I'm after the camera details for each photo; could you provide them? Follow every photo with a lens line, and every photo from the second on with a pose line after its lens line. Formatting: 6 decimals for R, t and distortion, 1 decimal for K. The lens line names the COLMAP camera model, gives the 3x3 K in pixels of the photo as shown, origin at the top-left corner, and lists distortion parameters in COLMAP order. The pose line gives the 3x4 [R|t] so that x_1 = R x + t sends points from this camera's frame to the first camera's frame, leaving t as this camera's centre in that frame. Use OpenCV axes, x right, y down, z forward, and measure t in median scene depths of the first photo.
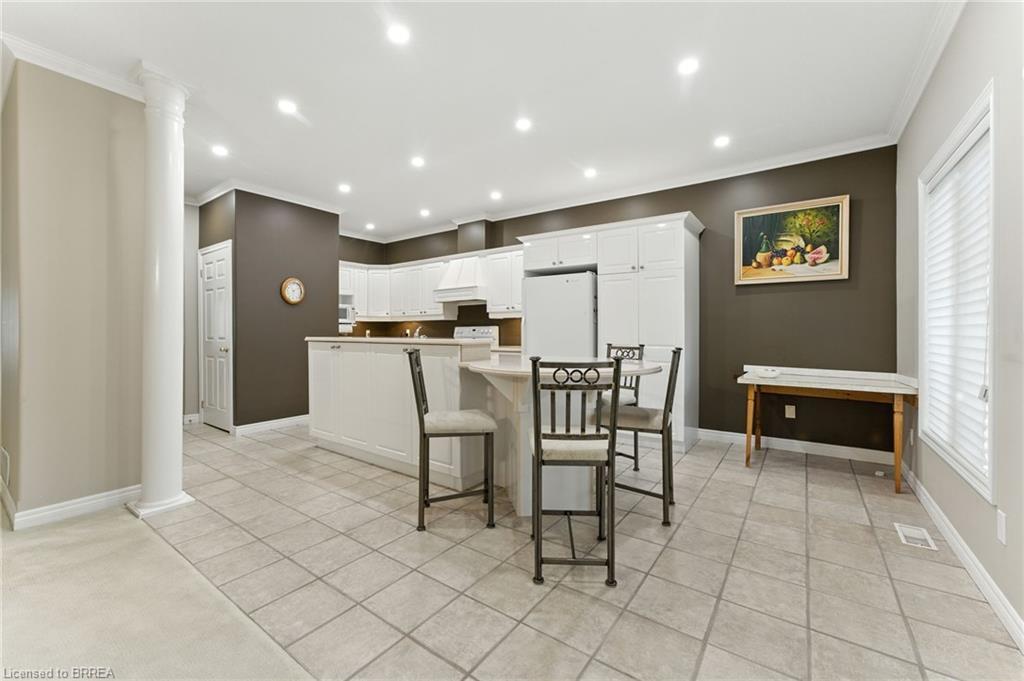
lens RADIAL K [[419.1, 0, 511.3], [0, 419.1, 336.7], [0, 0, 1]] dist [-0.044190, 0.031660]
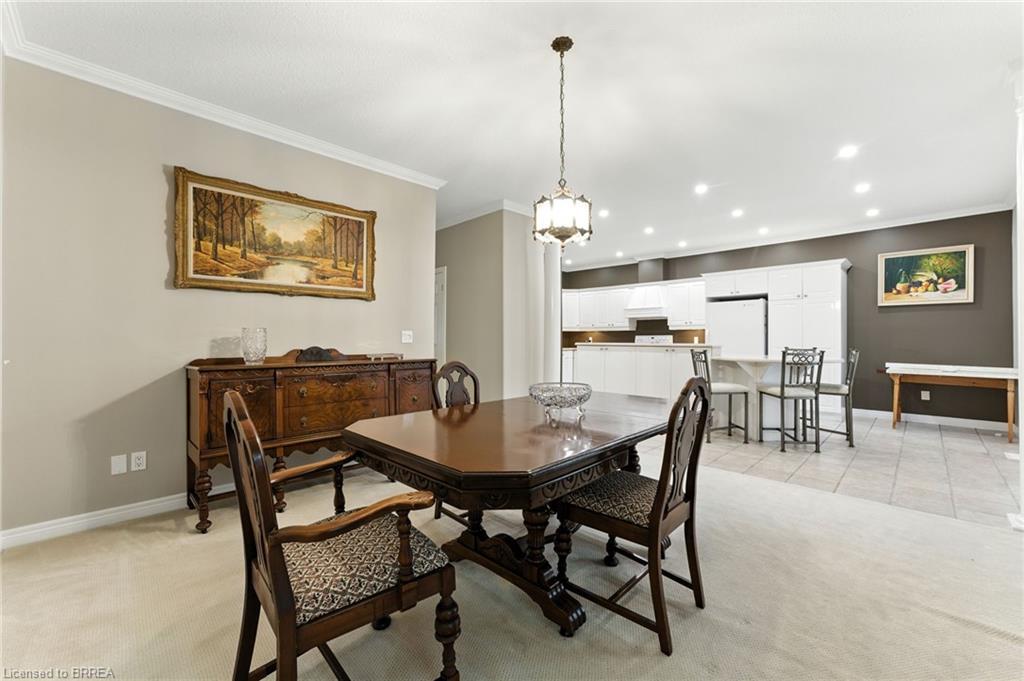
lens RADIAL K [[403.5, 0, 512.0], [0, 403.5, 340.5], [0, 0, 1]] dist [0.002368, 0.000230]
pose [[0.979307, 0.001943, -0.202372, -0.426843], [-0.003819, 0.999953, -0.008882, 0.010989], [0.202345, 0.009471, 0.979268, -0.637825]]
